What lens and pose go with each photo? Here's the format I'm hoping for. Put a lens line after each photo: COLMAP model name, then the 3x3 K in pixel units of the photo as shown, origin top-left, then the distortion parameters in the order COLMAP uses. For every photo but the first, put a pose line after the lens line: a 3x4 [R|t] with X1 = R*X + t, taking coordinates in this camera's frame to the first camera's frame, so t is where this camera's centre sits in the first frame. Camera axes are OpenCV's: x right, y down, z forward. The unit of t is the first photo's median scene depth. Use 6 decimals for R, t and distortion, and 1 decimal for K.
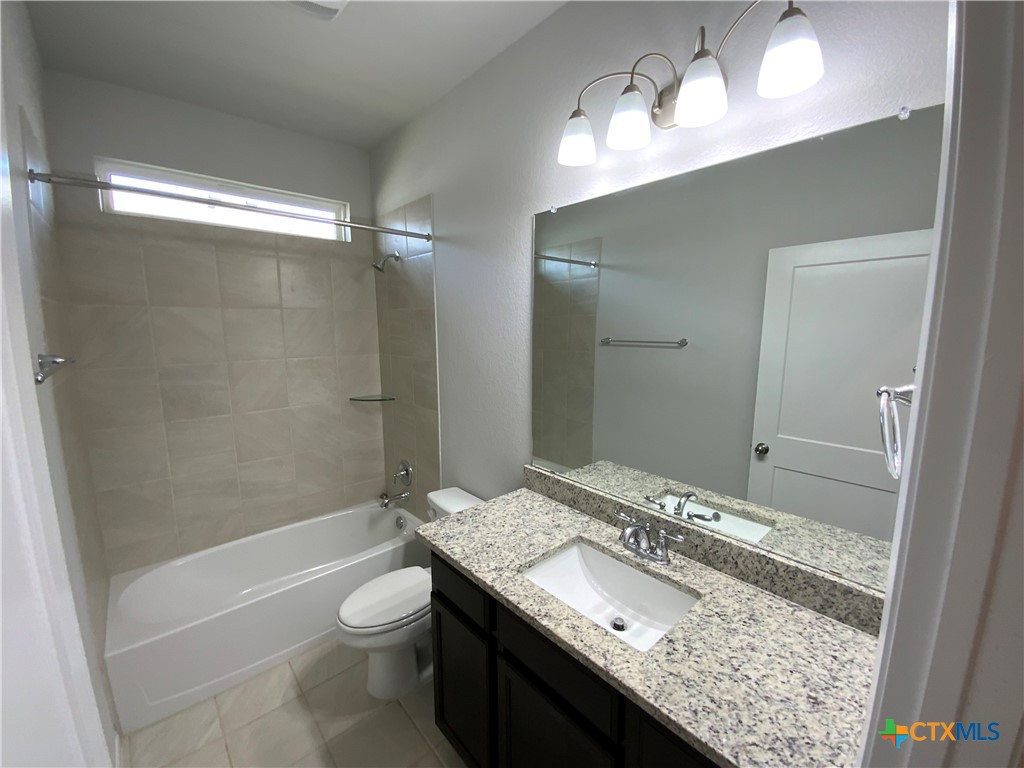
lens RADIAL K [[417.2, 0, 510.3], [0, 417.2, 391.2], [0, 0, 1]] dist [0.011808, -0.007057]
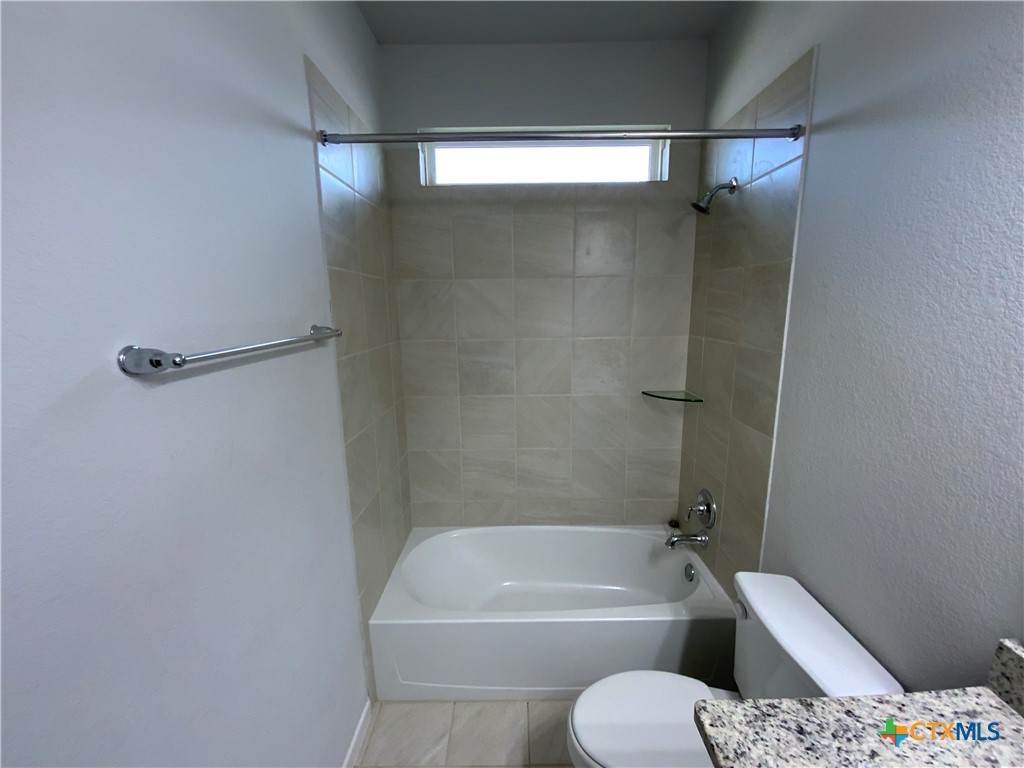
lens RADIAL K [[417.2, 0, 512.5], [0, 417.2, 384.1], [0, 0, 1]] dist [0.011808, -0.007057]
pose [[0.744961, 0.117245, -0.656724, -0.065528], [-0.093609, 0.993067, 0.071106, -0.032954], [0.660508, 0.008504, 0.750771, 0.295594]]
